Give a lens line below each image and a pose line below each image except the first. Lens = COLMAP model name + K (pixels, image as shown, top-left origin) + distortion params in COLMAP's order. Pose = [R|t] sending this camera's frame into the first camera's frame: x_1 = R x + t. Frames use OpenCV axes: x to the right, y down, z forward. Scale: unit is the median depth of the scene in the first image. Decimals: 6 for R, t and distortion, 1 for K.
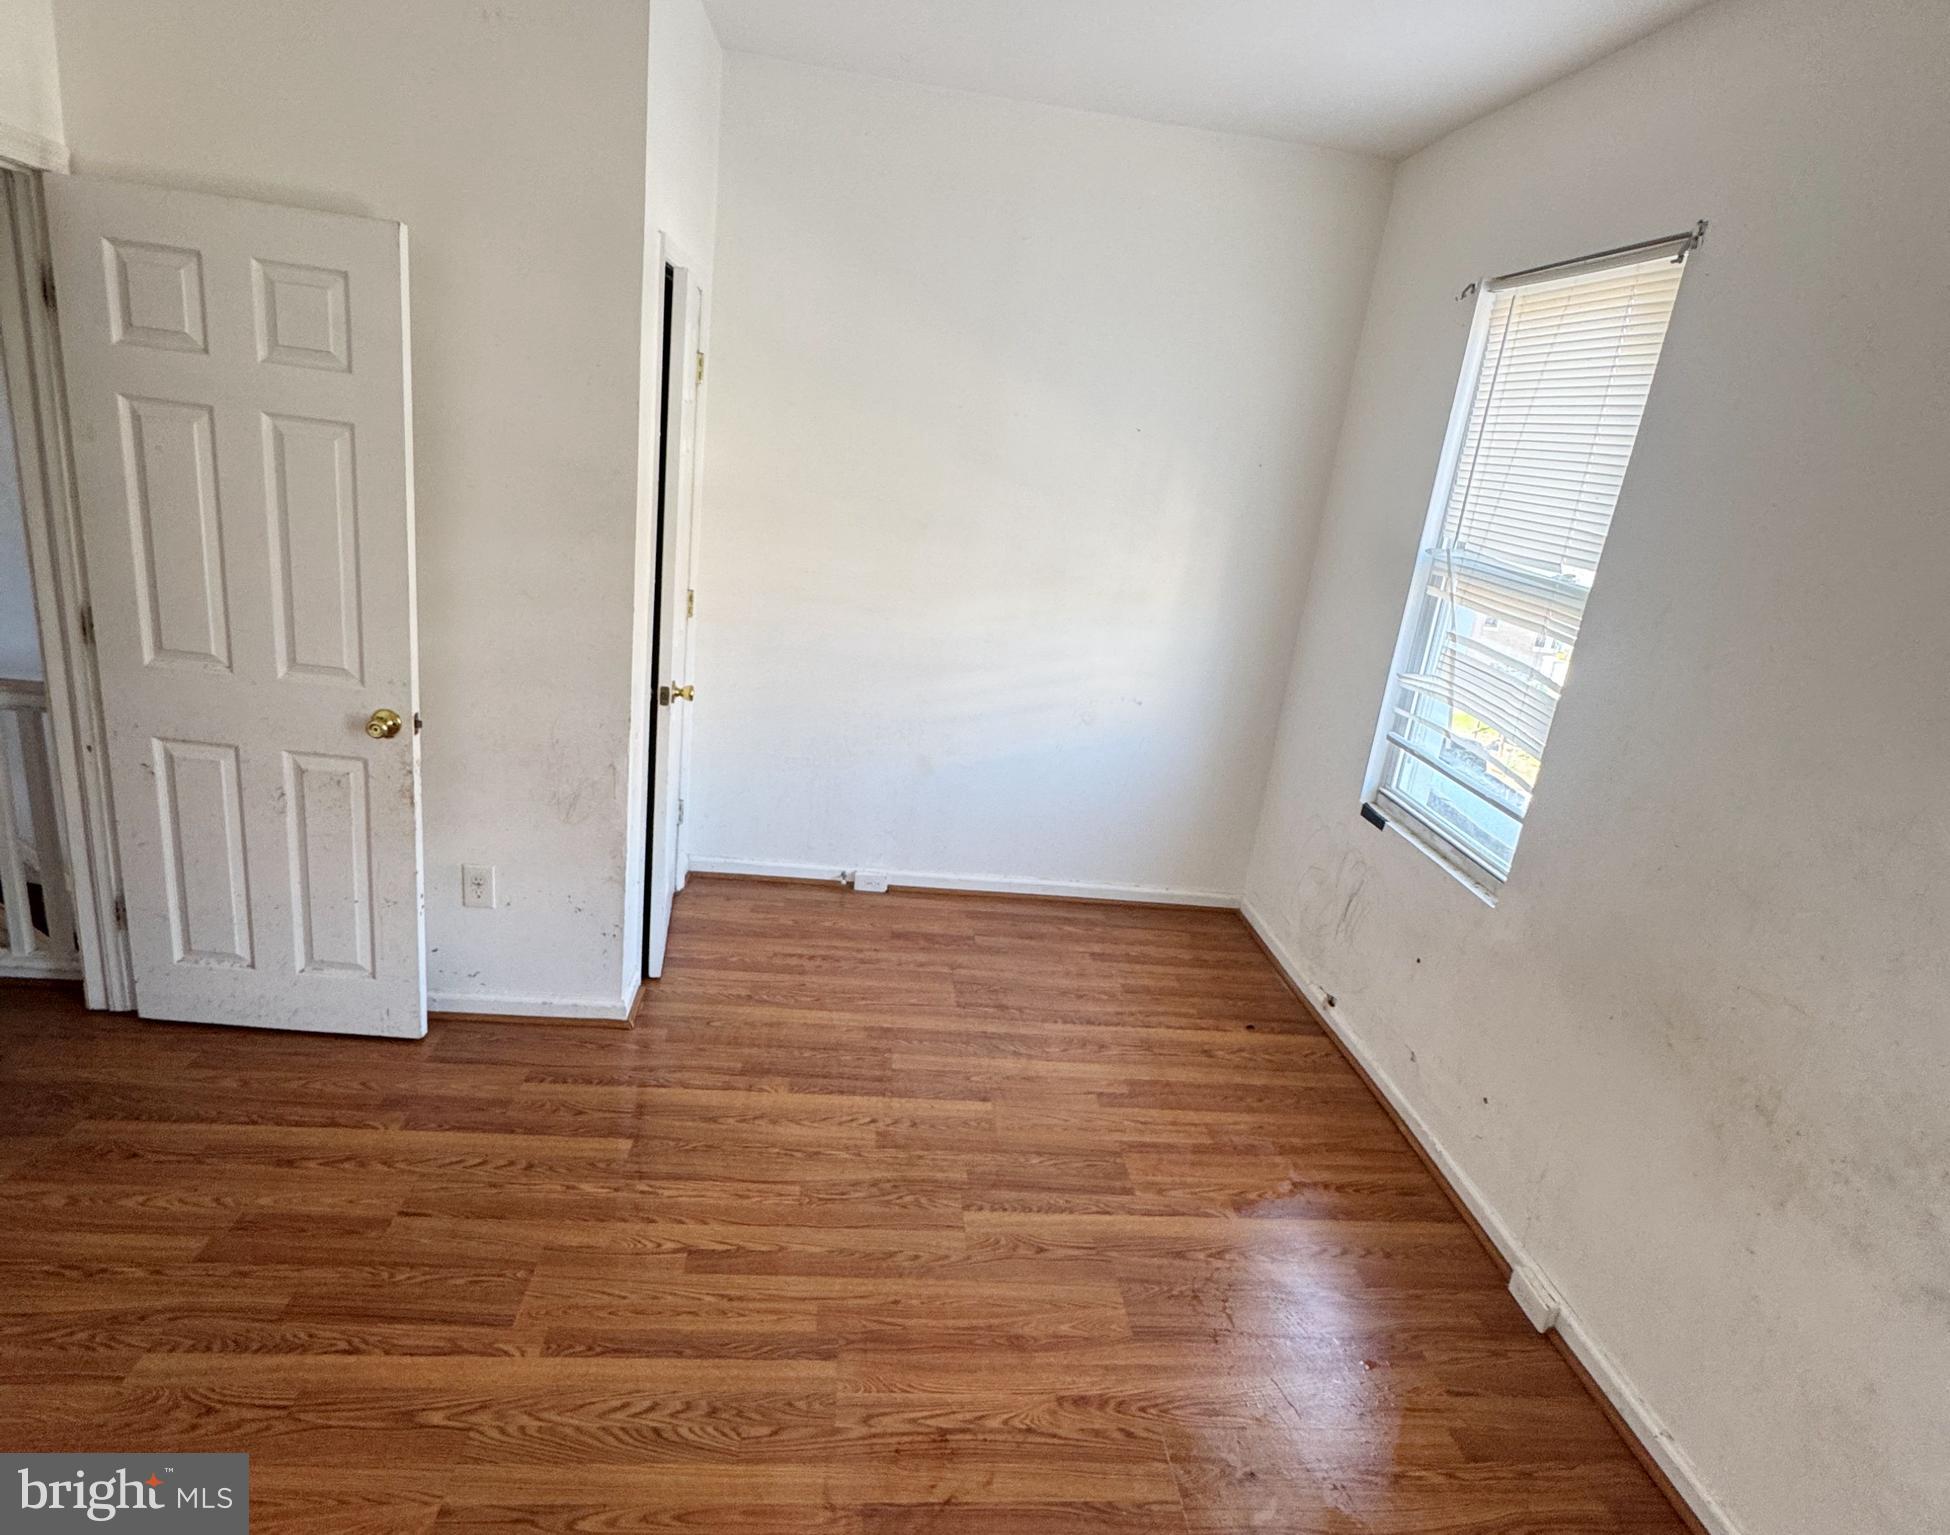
lens RADIAL K [[1053.2, 0, 981.4], [0, 1053.2, 743.0], [0, 0, 1]] dist [-0.016717, -0.001635]
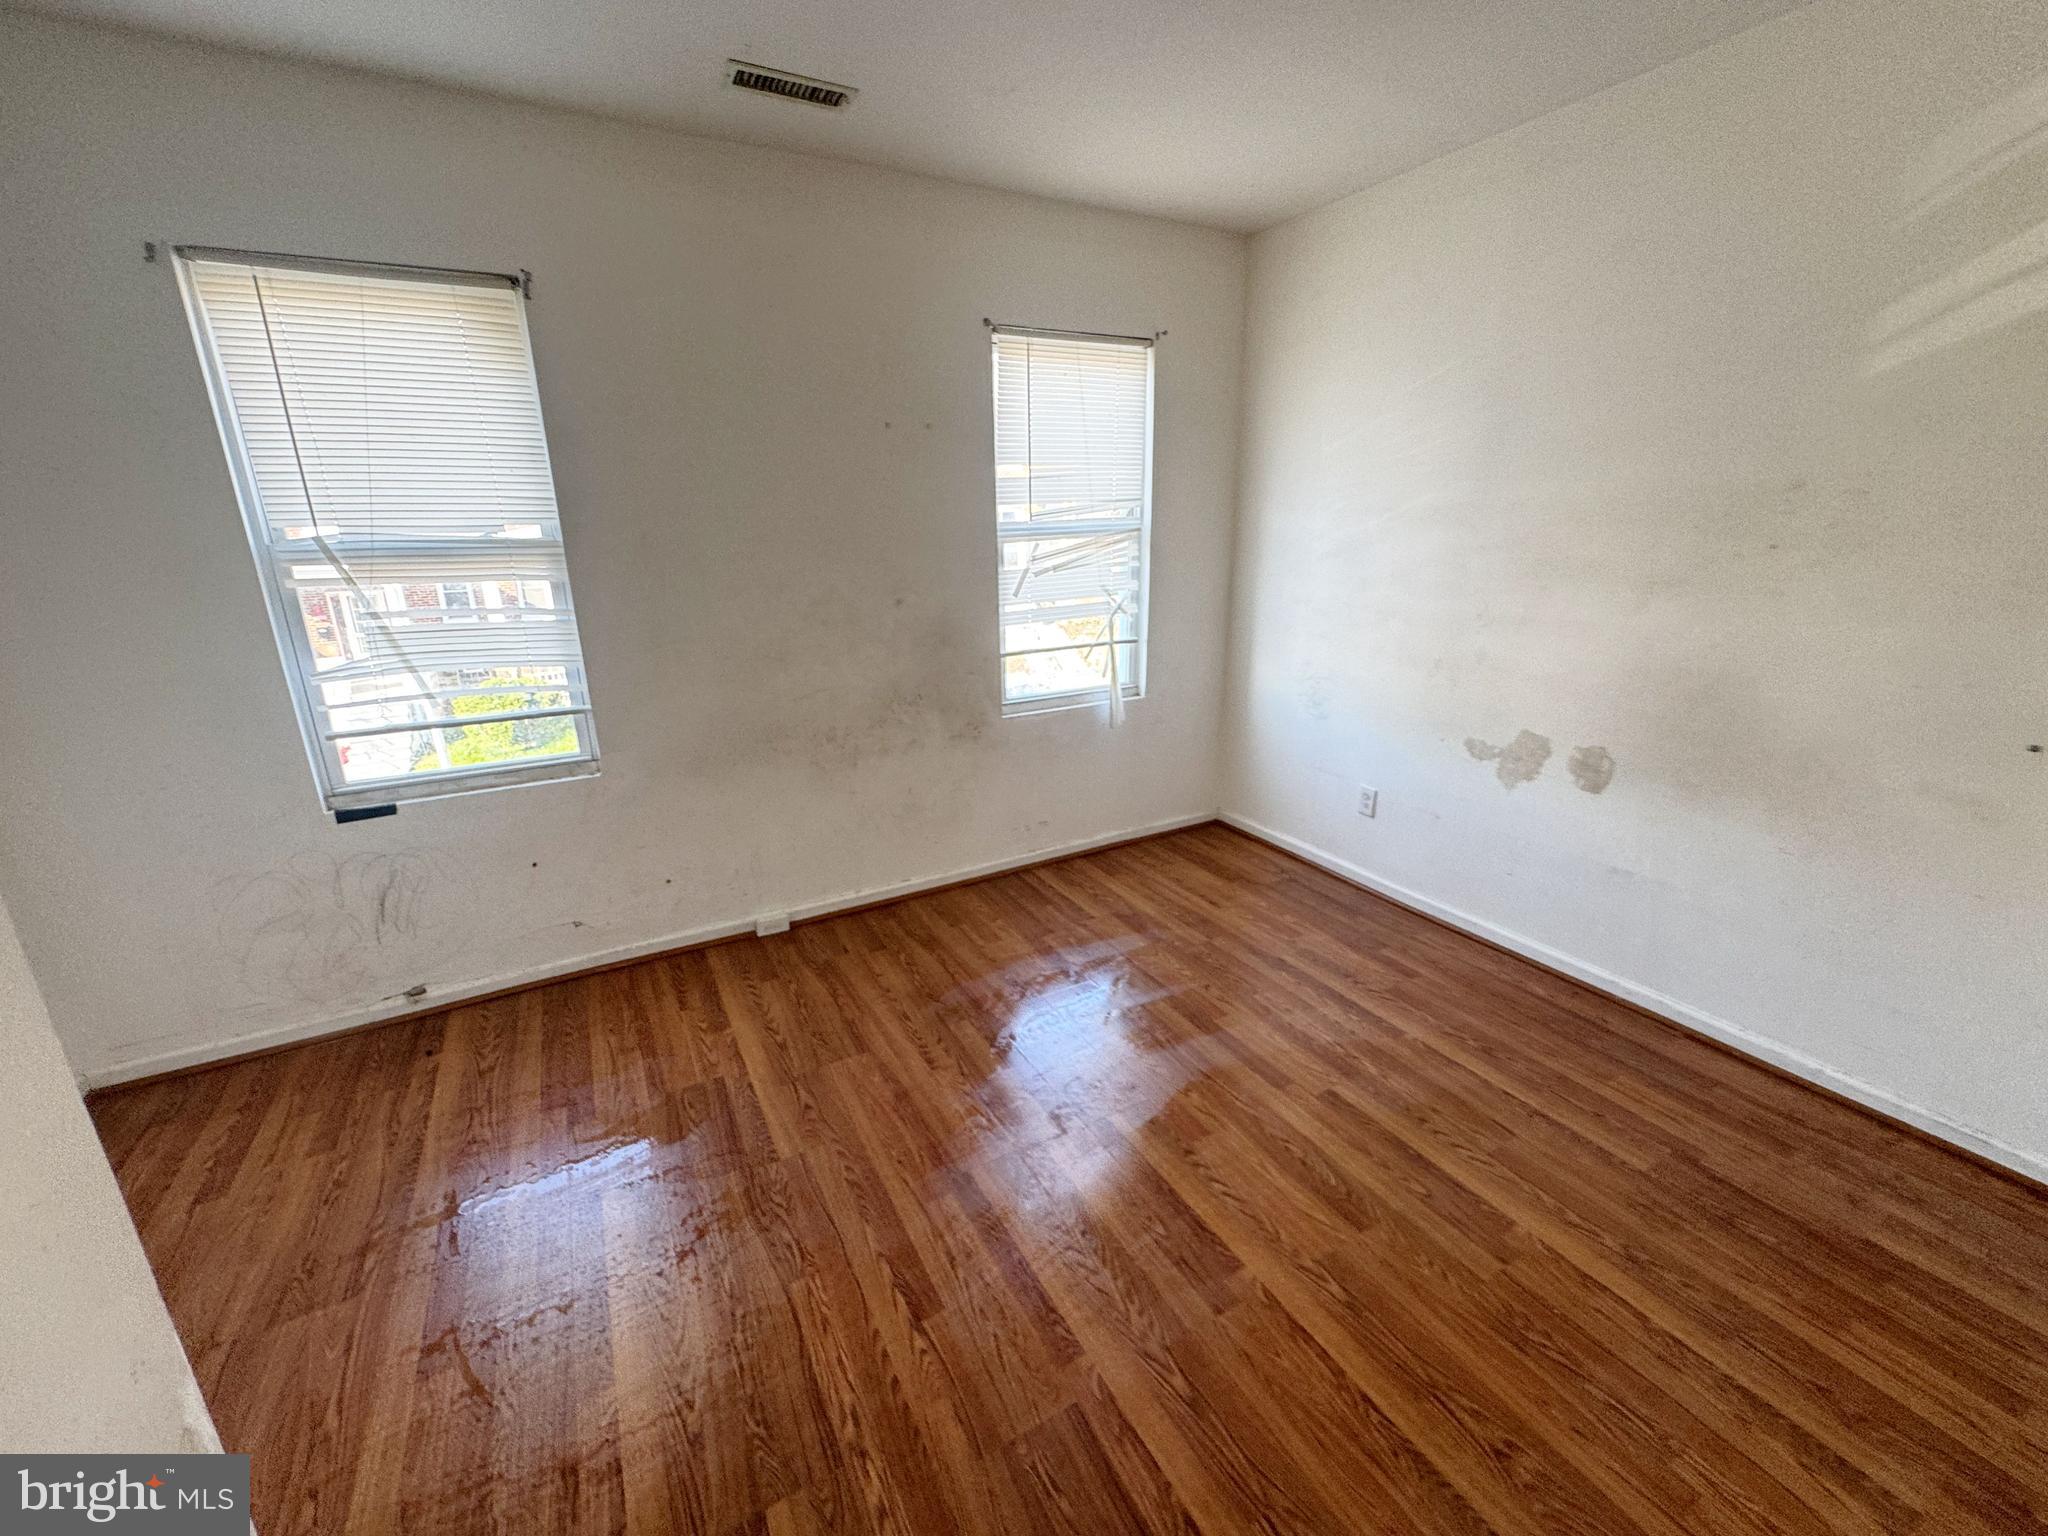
lens RADIAL K [[812.4, 0, 1053.4], [0, 812.4, 758.0], [0, 0, 1]] dist [-0.019853, -0.000148]
pose [[-0.424682, -0.364742, 0.828618, -0.696228], [0.216832, 0.847638, 0.484245, -0.269670], [-0.878993, 0.385321, -0.280889, 0.819764]]
